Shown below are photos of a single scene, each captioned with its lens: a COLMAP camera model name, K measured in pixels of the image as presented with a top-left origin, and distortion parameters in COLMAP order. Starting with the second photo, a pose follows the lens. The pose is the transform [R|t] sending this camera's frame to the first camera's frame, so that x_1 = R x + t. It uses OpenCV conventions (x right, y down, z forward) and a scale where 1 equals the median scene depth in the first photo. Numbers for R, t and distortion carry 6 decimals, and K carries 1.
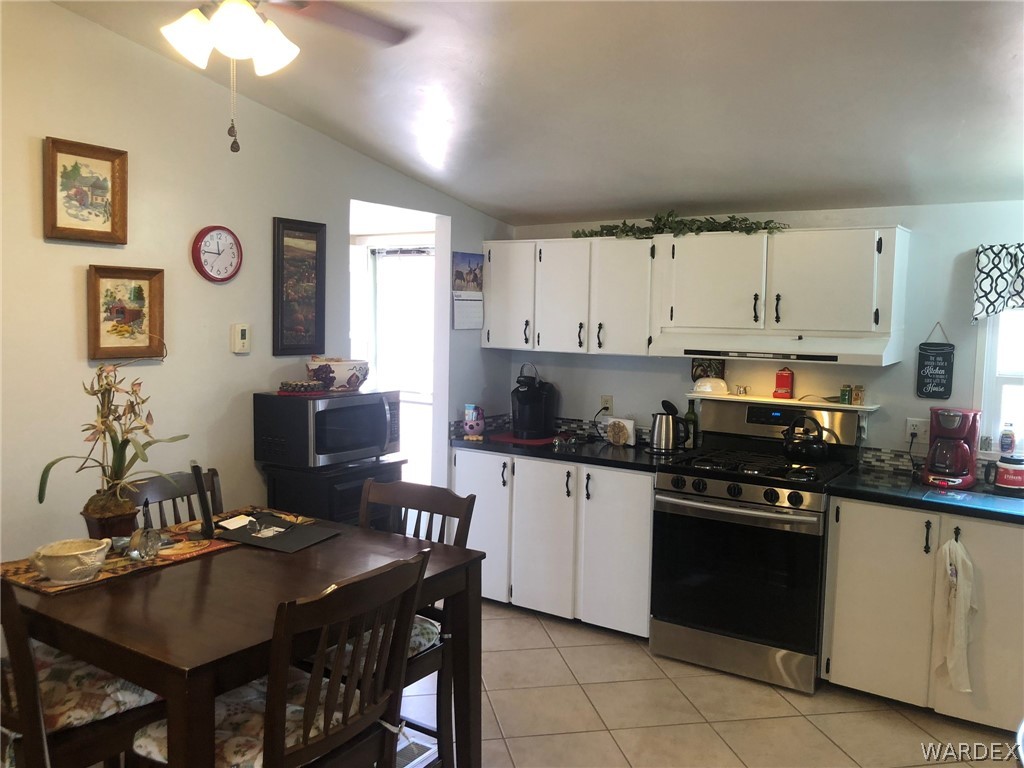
lens RADIAL K [[820.2, 0, 511.4], [0, 820.2, 379.0], [0, 0, 1]] dist [0.039431, -0.049310]
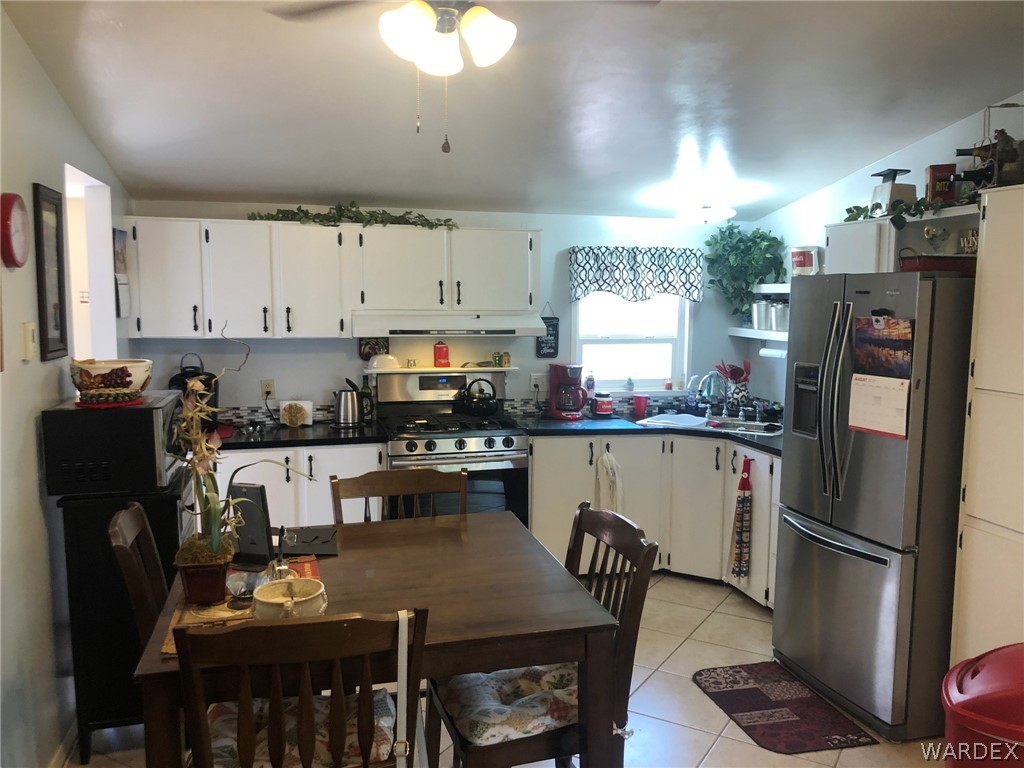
lens RADIAL K [[820.2, 0, 515.7], [0, 820.2, 392.0], [0, 0, 1]] dist [0.039431, -0.049310]
pose [[0.657876, -0.101585, 0.746243, -0.505981], [0.065030, 0.994823, 0.078095, -0.027172], [-0.750313, -0.002849, 0.661076, 0.130074]]
